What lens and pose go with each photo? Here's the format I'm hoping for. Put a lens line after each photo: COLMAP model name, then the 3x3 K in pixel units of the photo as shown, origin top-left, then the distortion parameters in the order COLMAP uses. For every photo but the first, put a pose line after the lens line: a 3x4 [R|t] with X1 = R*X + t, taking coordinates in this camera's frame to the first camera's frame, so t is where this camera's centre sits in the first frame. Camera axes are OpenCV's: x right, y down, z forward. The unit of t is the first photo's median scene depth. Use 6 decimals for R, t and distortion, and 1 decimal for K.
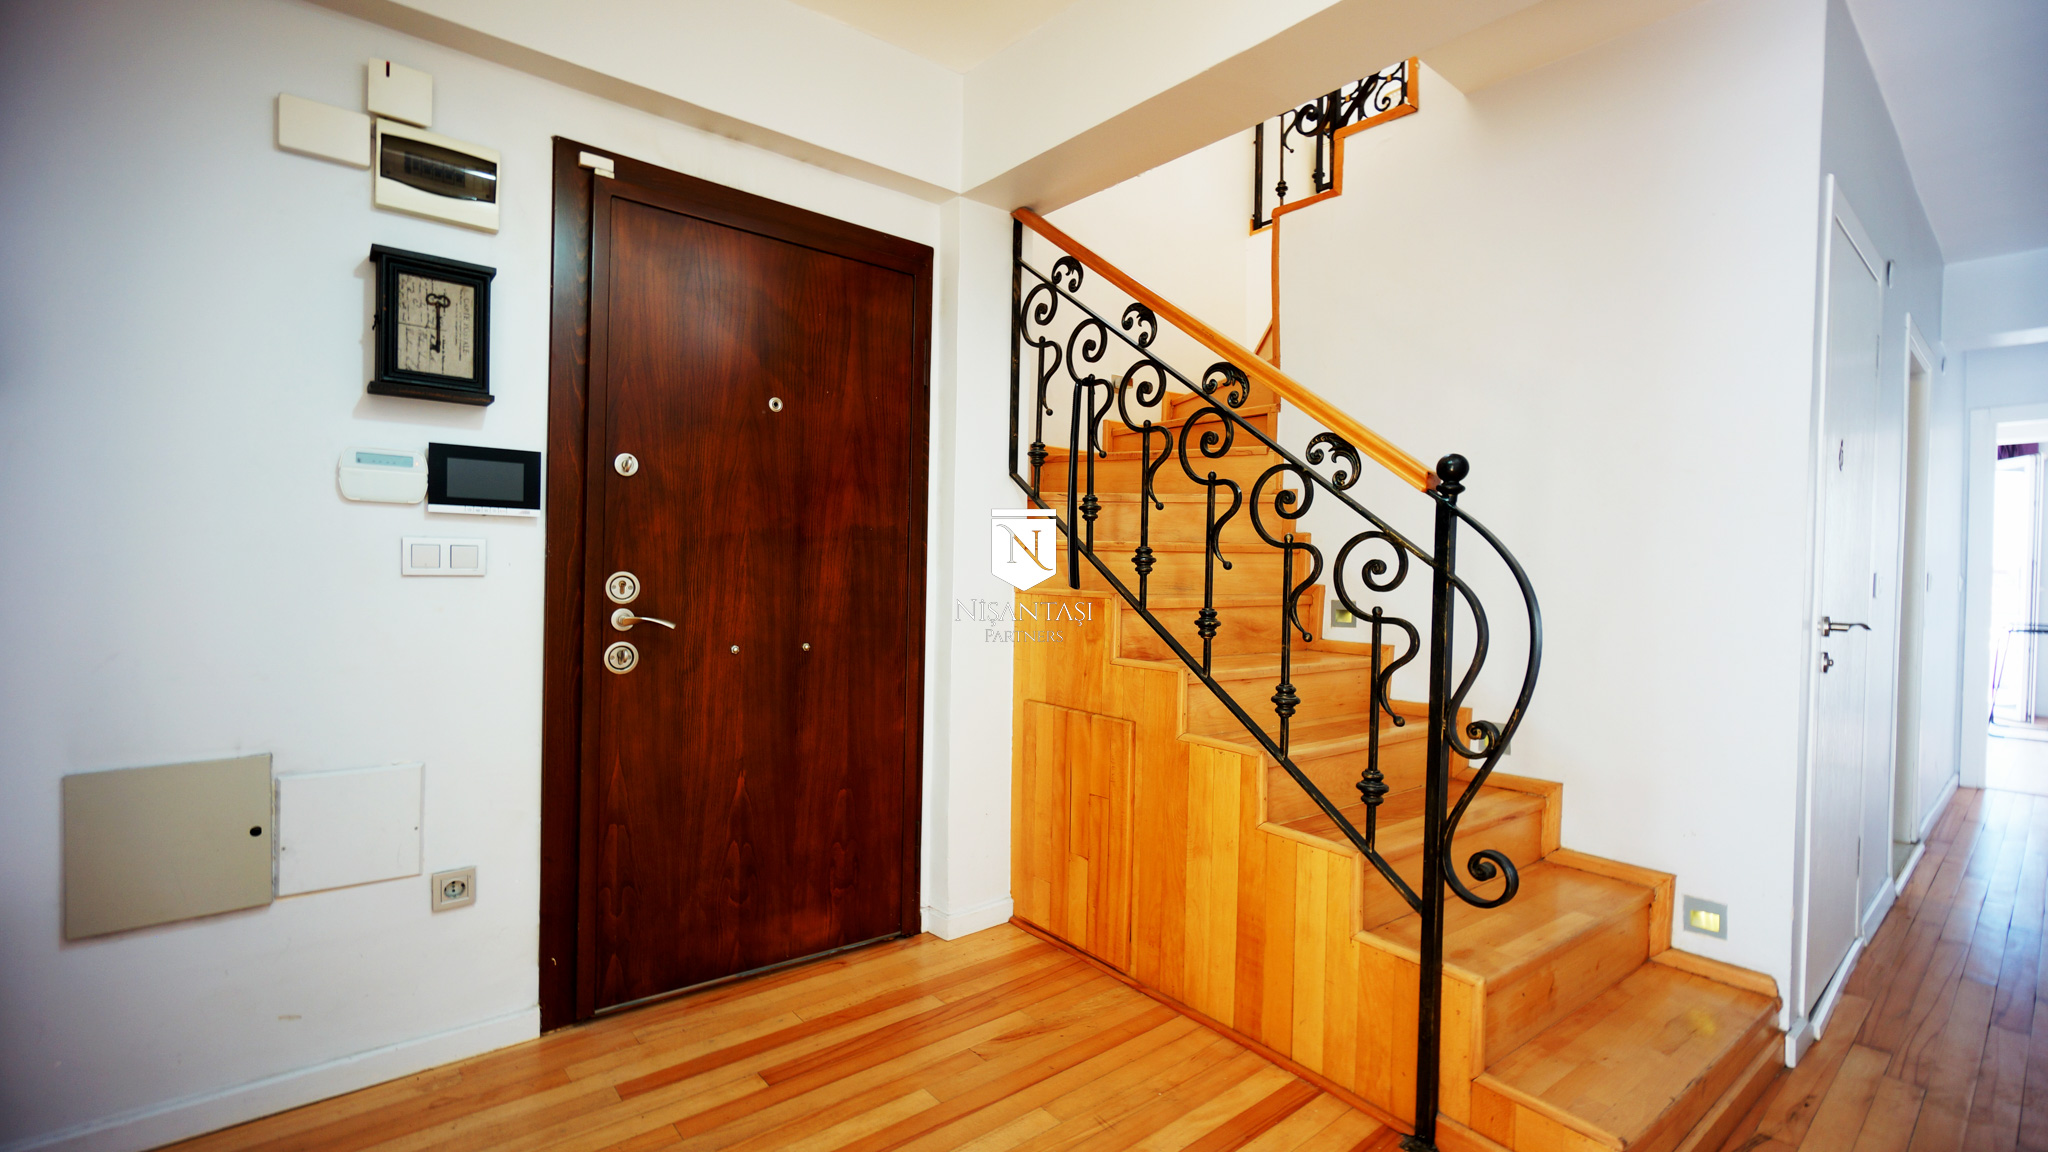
lens RADIAL K [[881.2, 0, 1024.8], [0, 881.2, 580.8], [0, 0, 1]] dist [-0.008771, 0.004923]
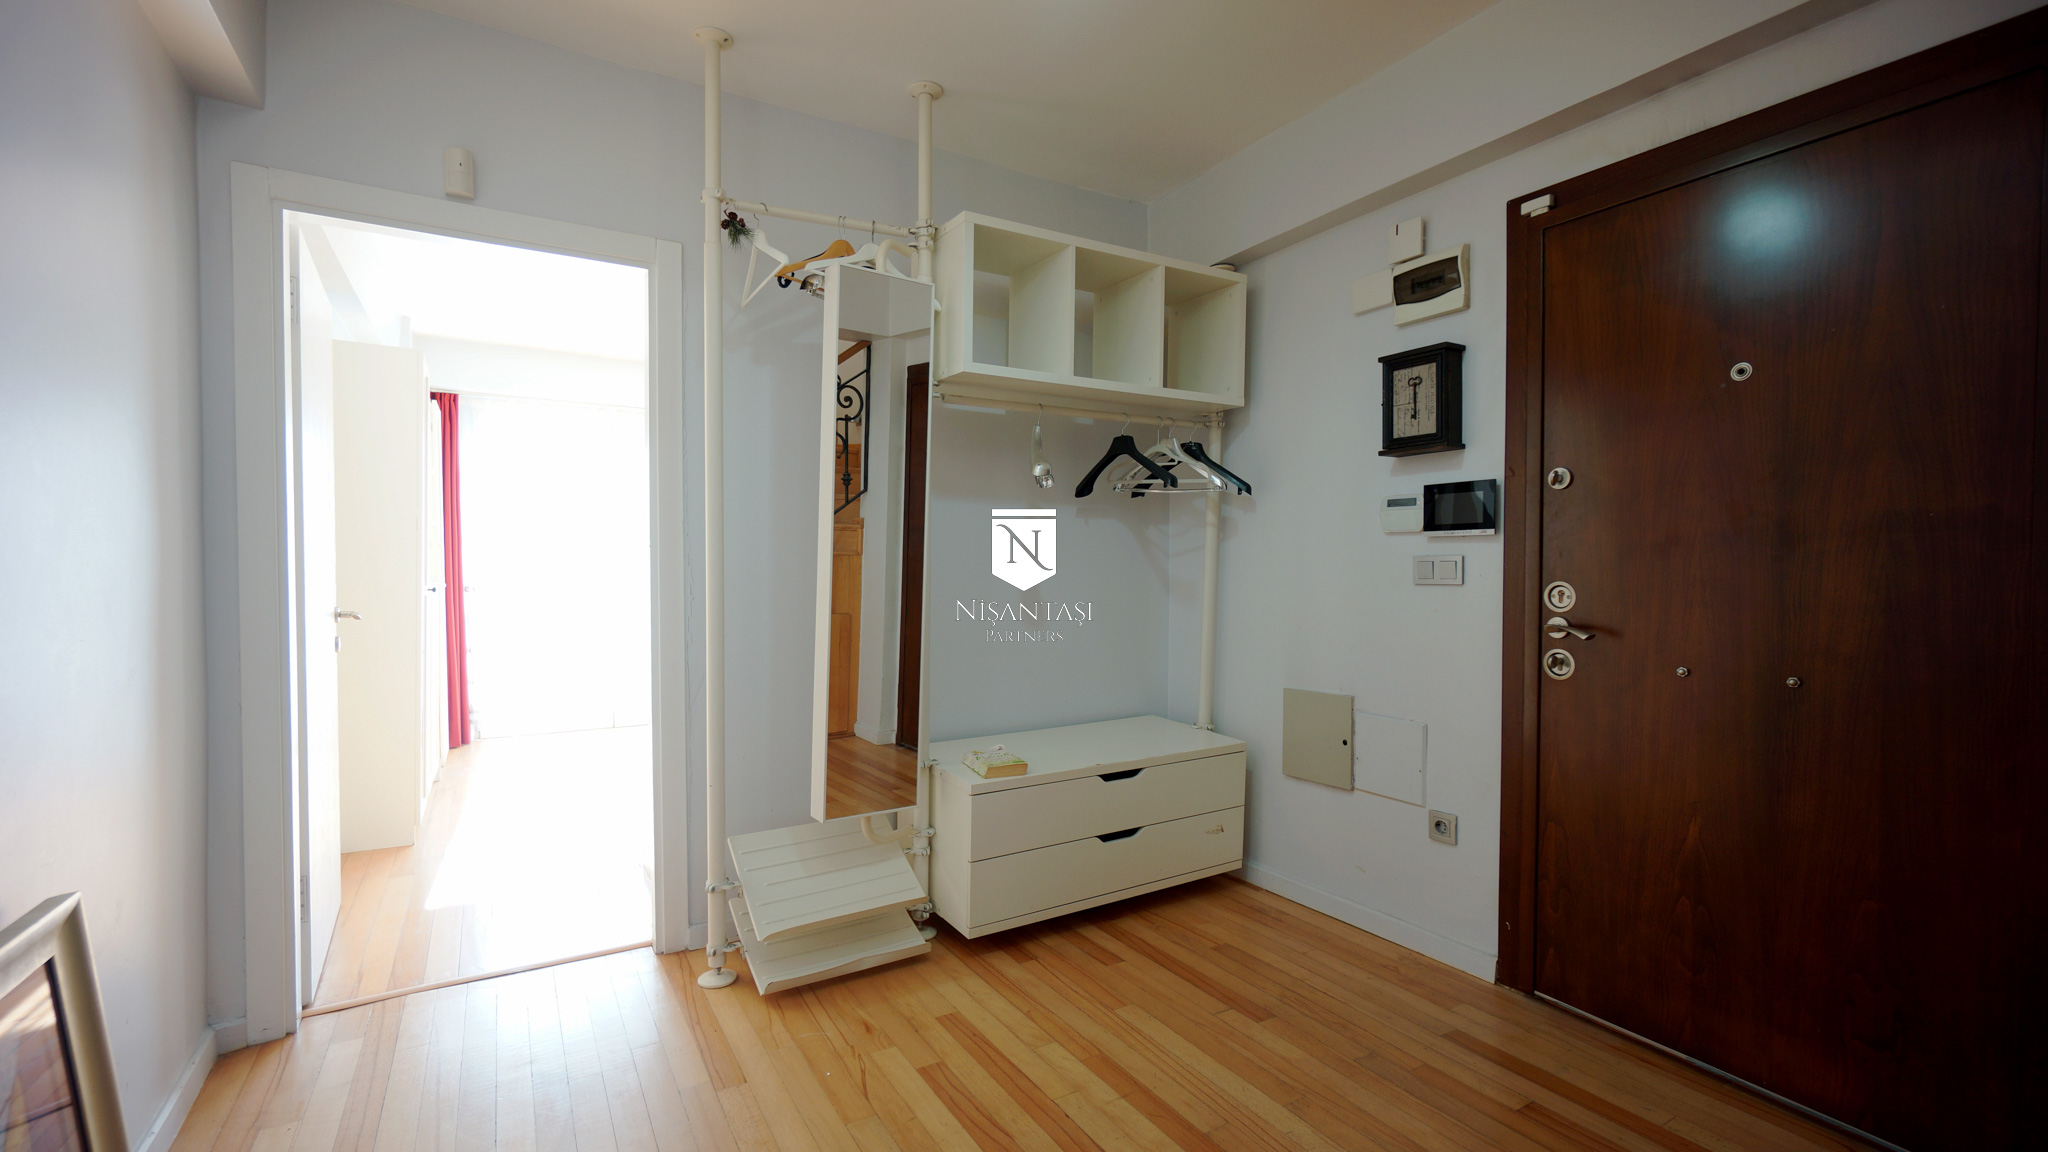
lens RADIAL K [[881.2, 0, 1016.0], [0, 881.2, 586.1], [0, 0, 1]] dist [-0.008771, 0.004923]
pose [[-0.153902, -0.001398, -0.988085, 0.457827], [-0.018386, 0.999830, 0.001449, 0.003687], [0.987915, 0.018390, -0.153902, 0.361892]]
